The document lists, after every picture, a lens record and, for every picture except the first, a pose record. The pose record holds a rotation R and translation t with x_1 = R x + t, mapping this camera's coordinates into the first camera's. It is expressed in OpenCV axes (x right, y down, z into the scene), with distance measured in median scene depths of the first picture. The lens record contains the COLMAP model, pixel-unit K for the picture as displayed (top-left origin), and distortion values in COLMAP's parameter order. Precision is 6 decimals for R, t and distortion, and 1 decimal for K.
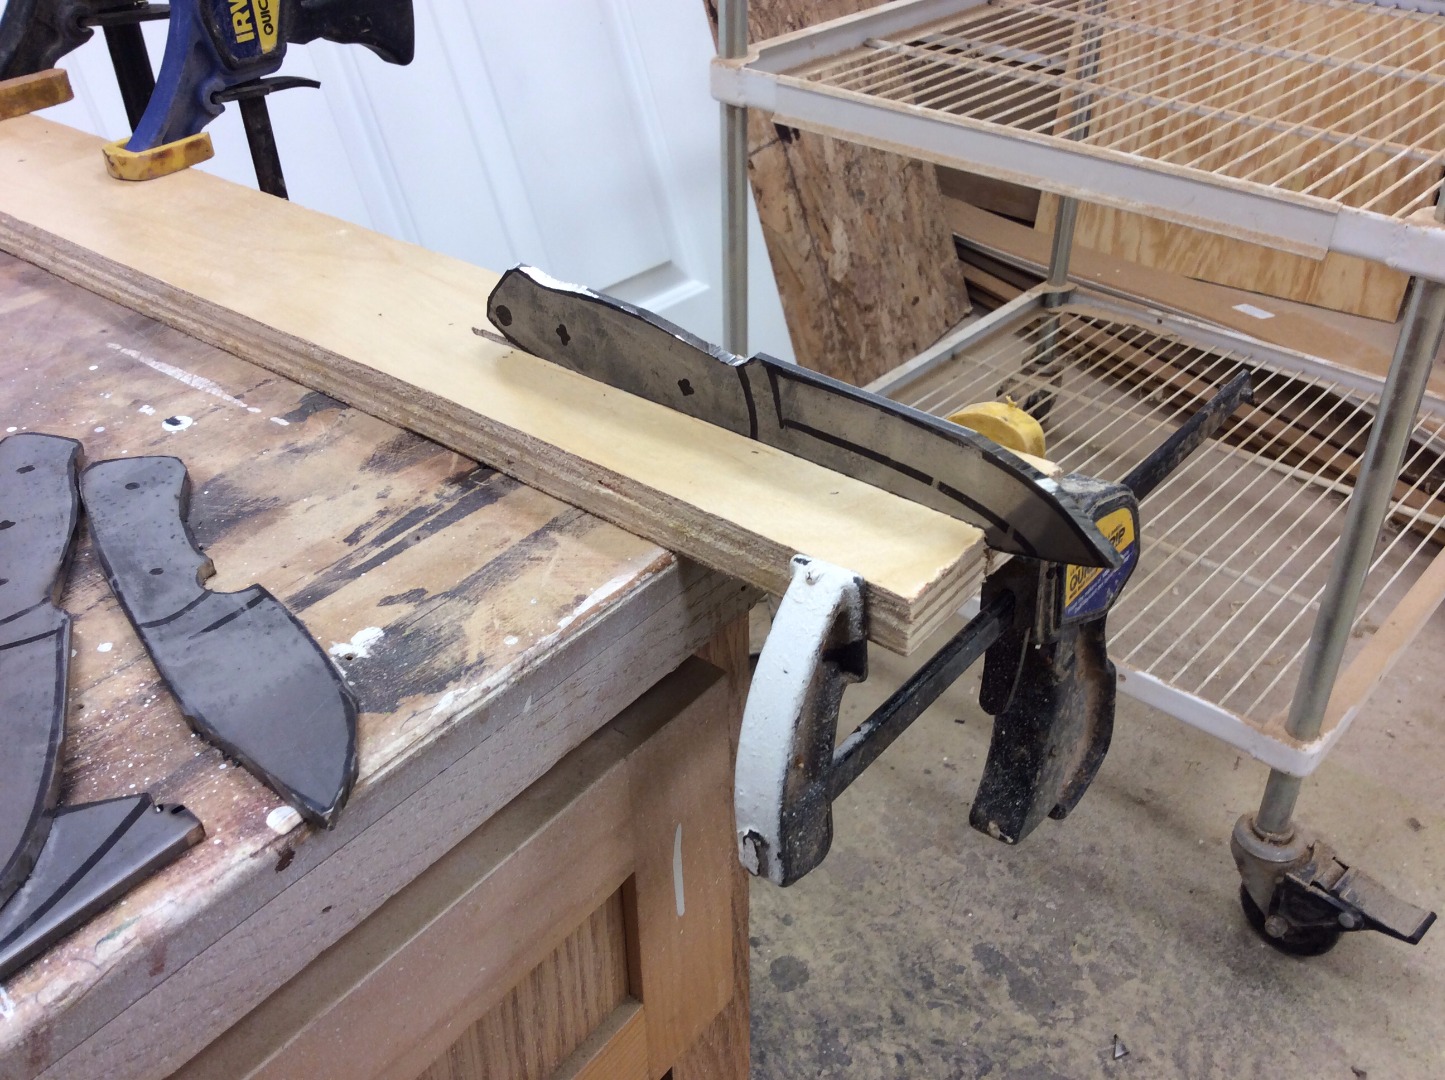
lens RADIAL K [[1325.5, 0, 722.5], [0, 1325.5, 540.0], [0, 0, 1]] dist [0.138003, -0.279461]
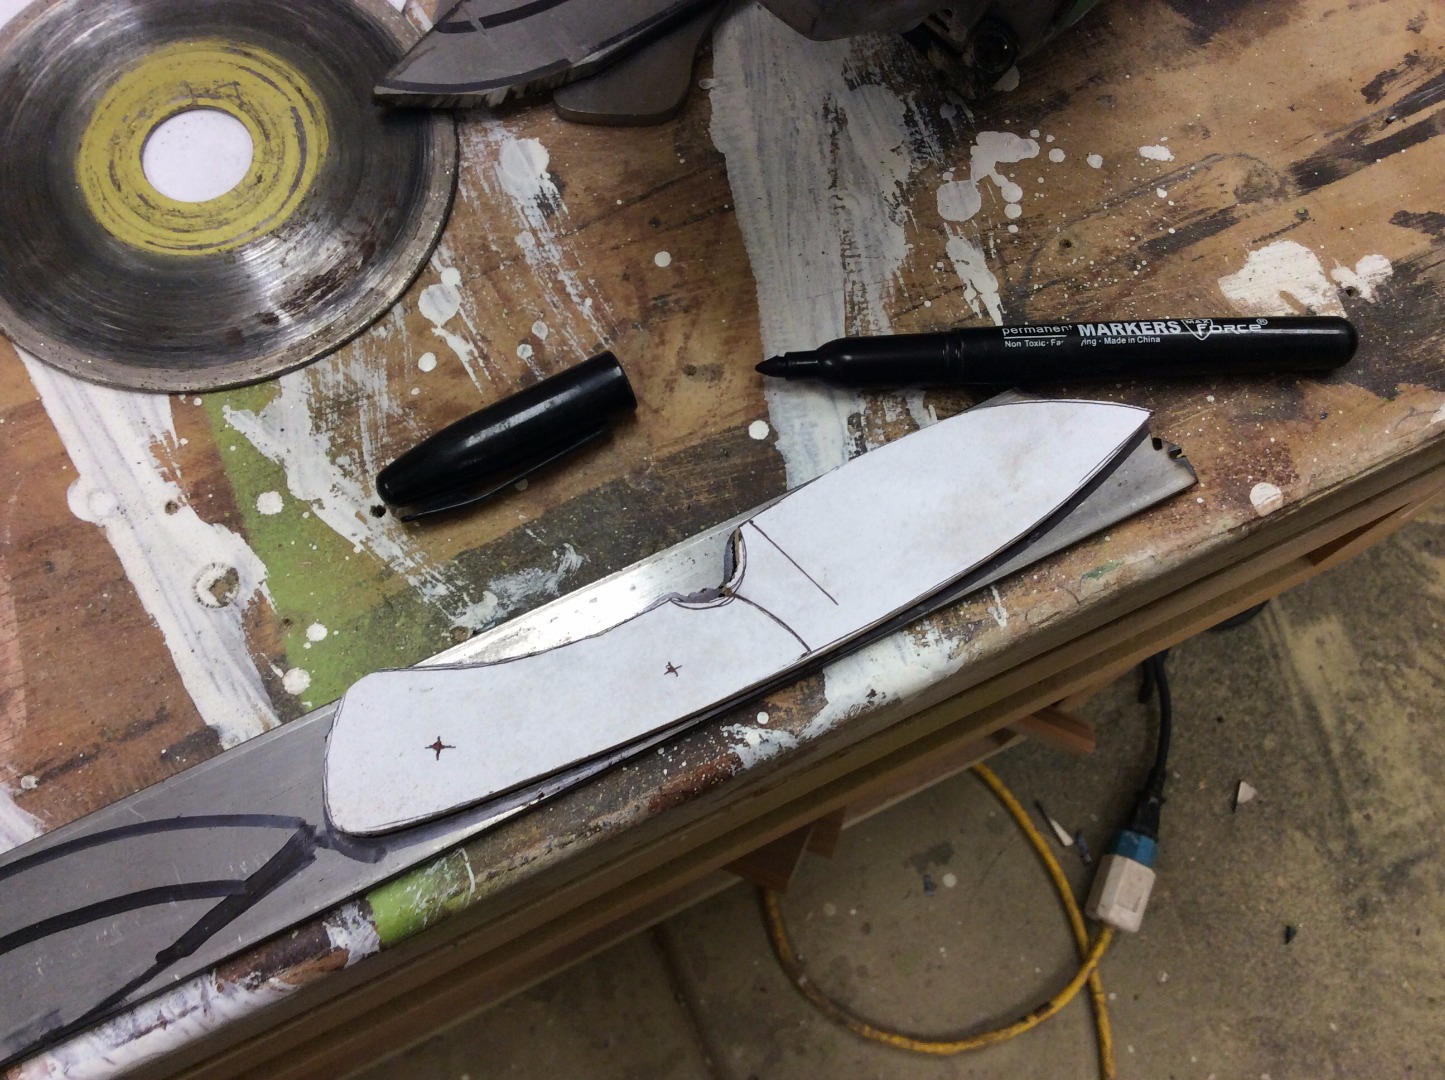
lens RADIAL K [[1345.0, 0, 722.5], [0, 1345.0, 540.0], [0, 0, 1]] dist [0.089769, -0.168289]
pose [[0.896509, 0.433022, -0.093616, -0.444869], [-0.292702, 0.737559, 0.608549, -0.191380], [0.332562, -0.518168, 0.787975, 0.077106]]
